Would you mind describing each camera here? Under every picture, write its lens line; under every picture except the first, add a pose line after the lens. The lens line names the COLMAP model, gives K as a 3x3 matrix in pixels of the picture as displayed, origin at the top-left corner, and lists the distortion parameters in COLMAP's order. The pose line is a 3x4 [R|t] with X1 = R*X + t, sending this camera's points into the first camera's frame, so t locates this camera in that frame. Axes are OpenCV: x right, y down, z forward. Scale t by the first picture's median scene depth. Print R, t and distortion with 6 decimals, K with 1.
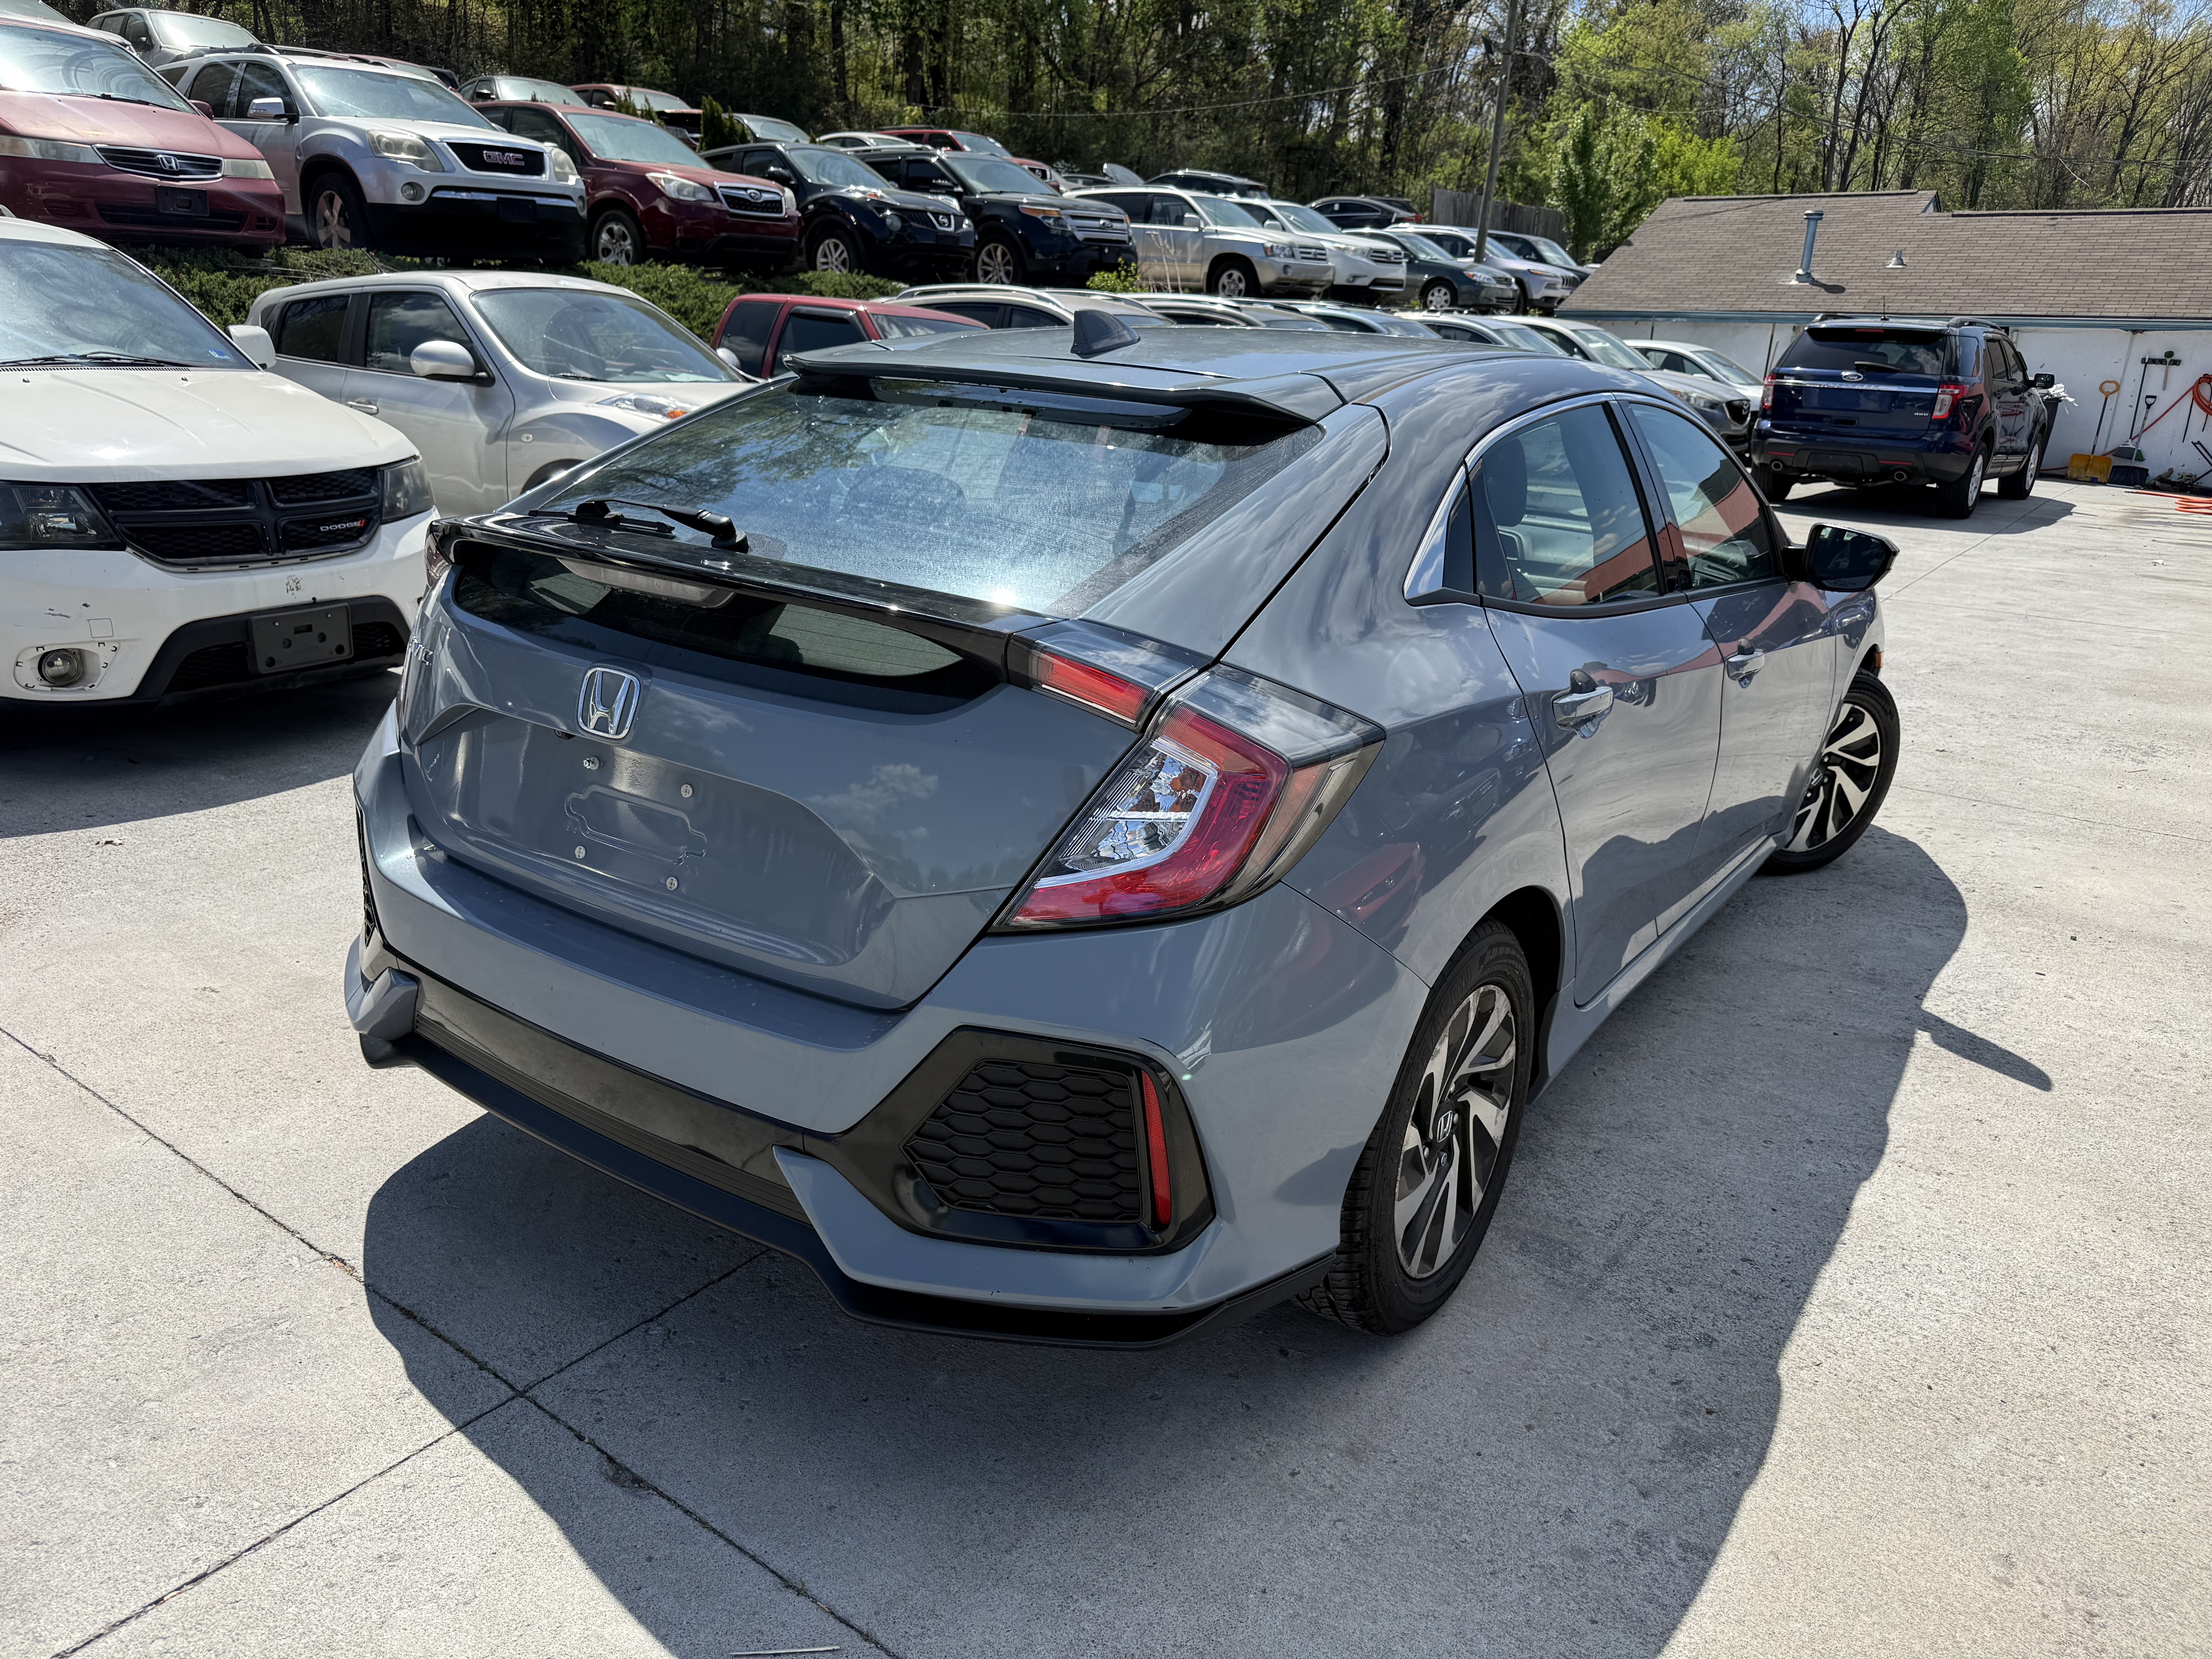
lens RADIAL K [[1621.7, 0, 1150.4], [0, 1621.7, 855.4], [0, 0, 1]] dist [0.013022, -0.030832]
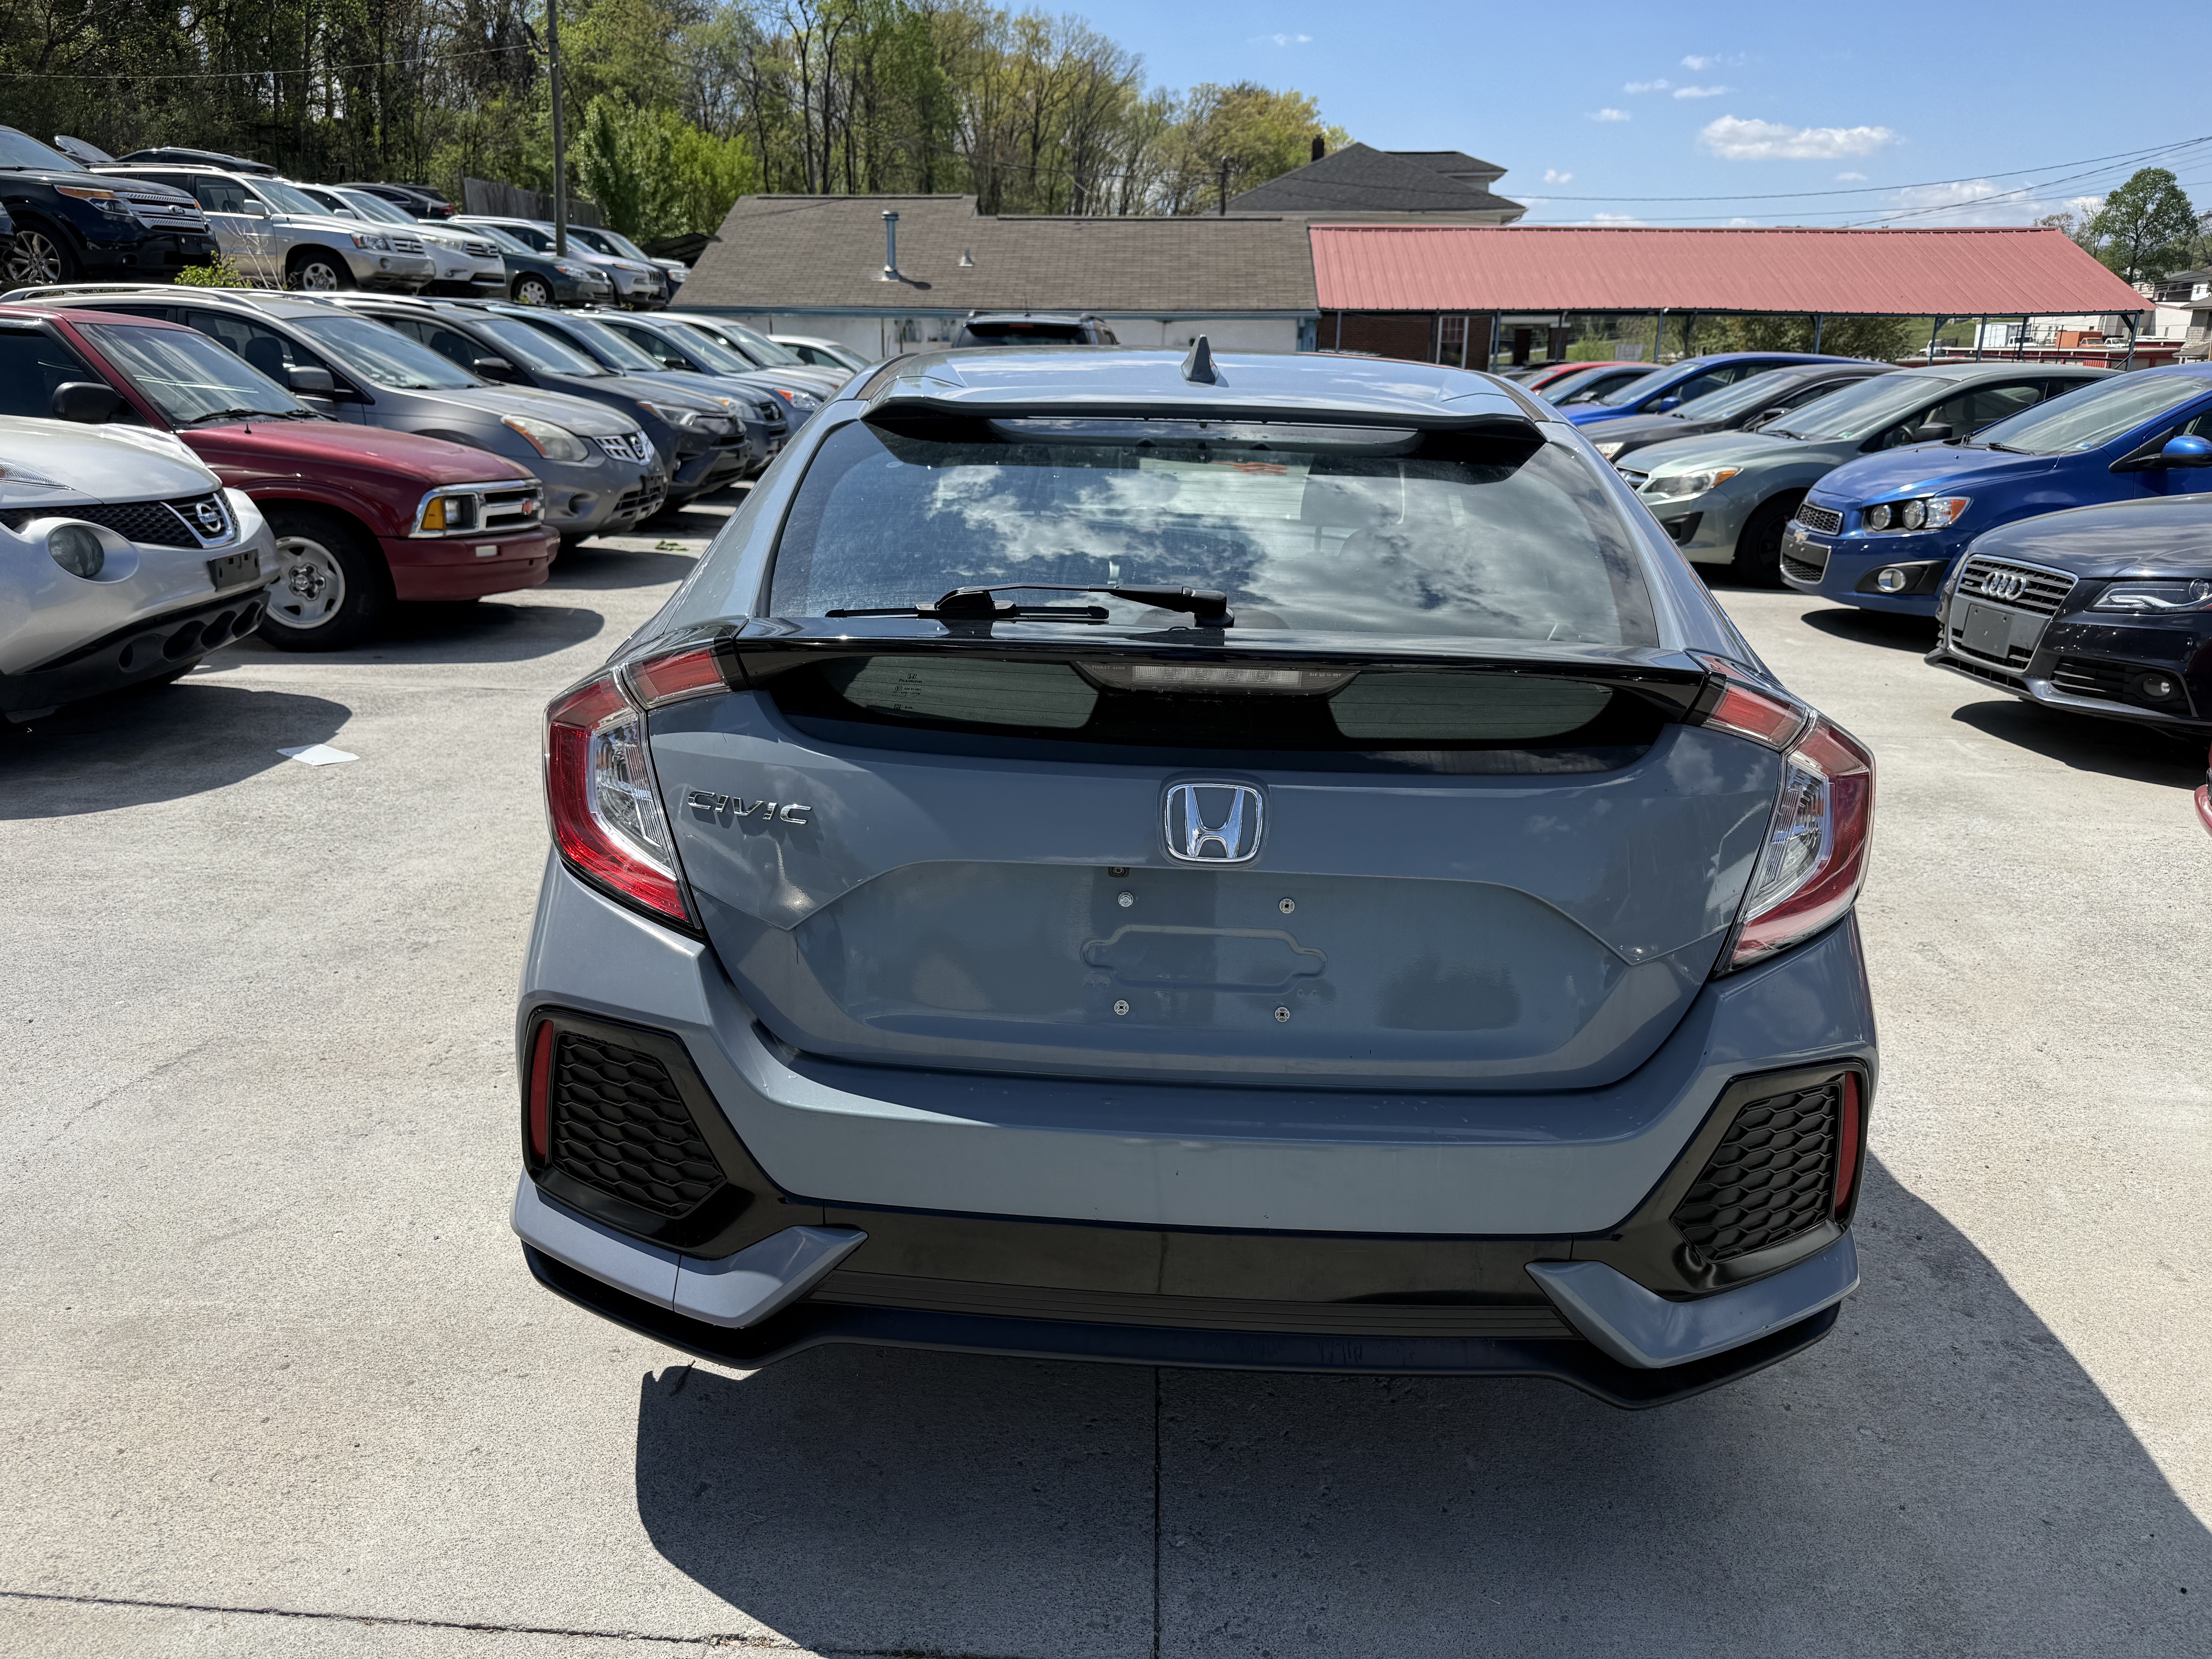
lens RADIAL K [[1598.7, 0, 1110.8], [0, 1598.7, 835.8], [0, 0, 1]] dist [0.002846, -0.013369]
pose [[0.825726, -0.182715, 0.533659, -0.113699], [0.182869, 0.981699, 0.053163, -0.019569], [-0.533607, 0.053692, 0.844027, 0.045801]]
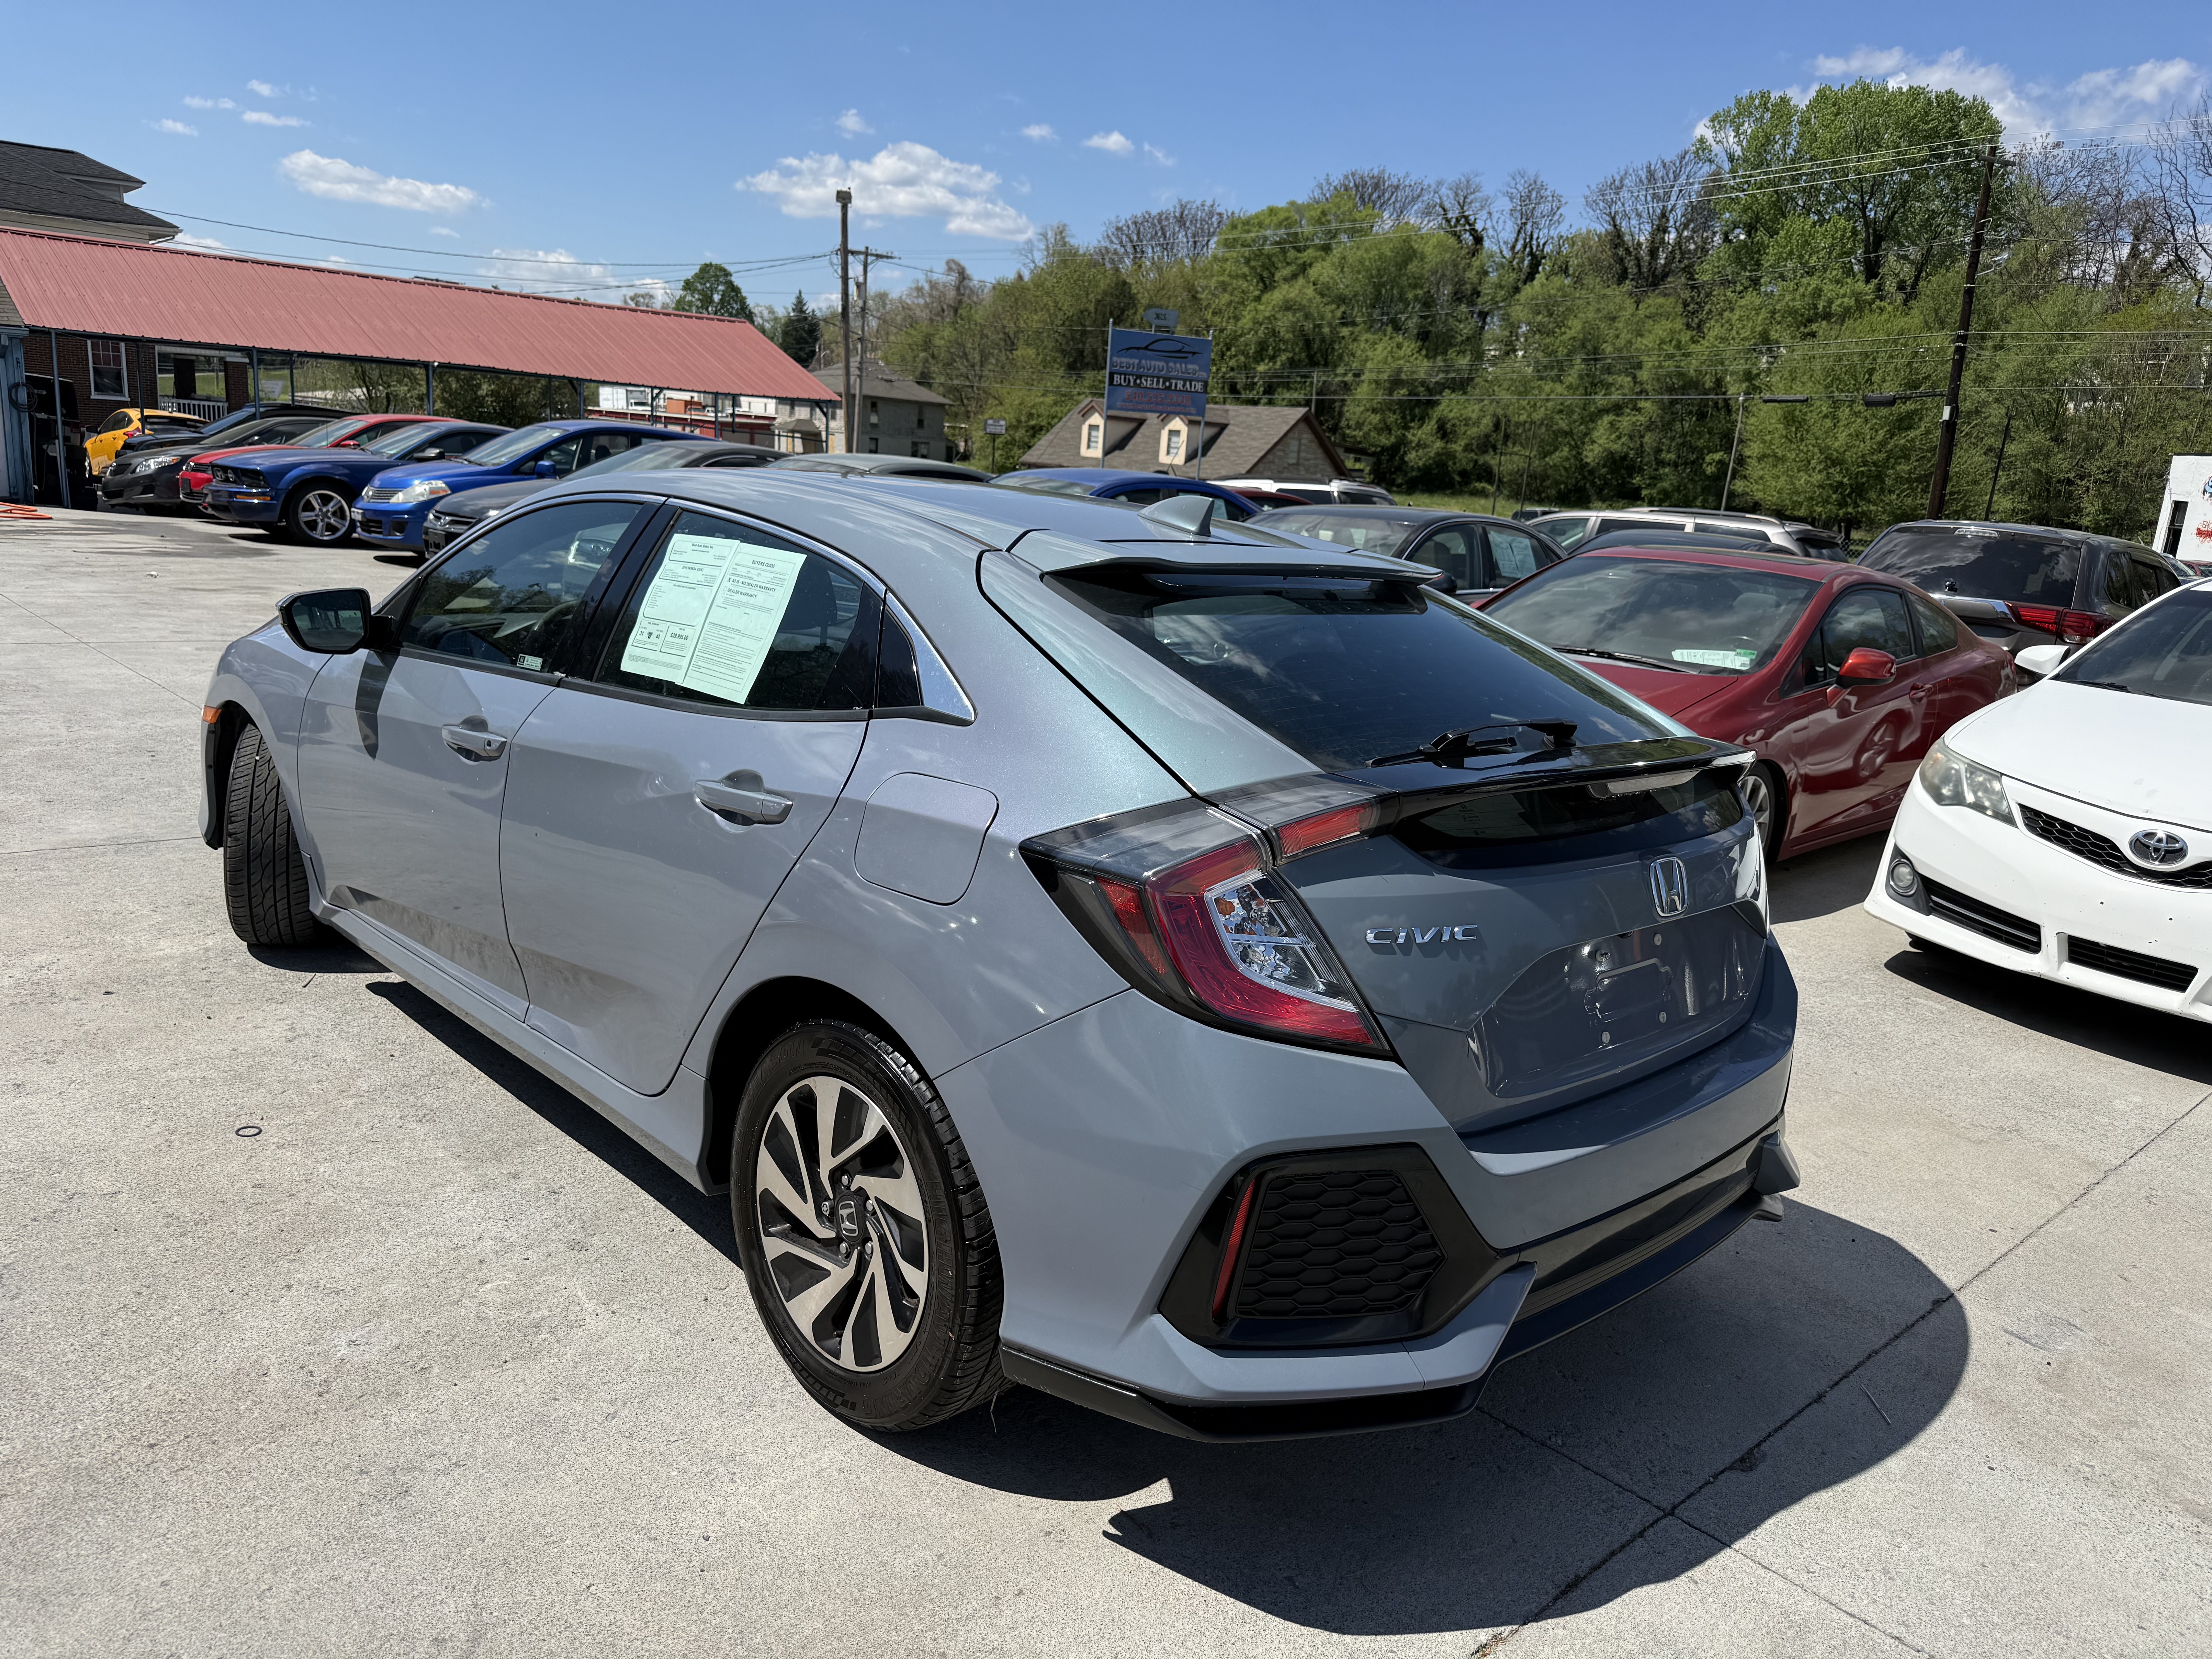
lens RADIAL K [[1598.7, 0, 1110.8], [0, 1598.7, 835.8], [0, 0, 1]] dist [0.002846, -0.013369]
pose [[0.168896, -0.240116, 0.955938, -0.206956], [0.225867, 0.953491, 0.199595, -0.062229], [-0.959405, 0.182204, 0.215276, 0.155913]]
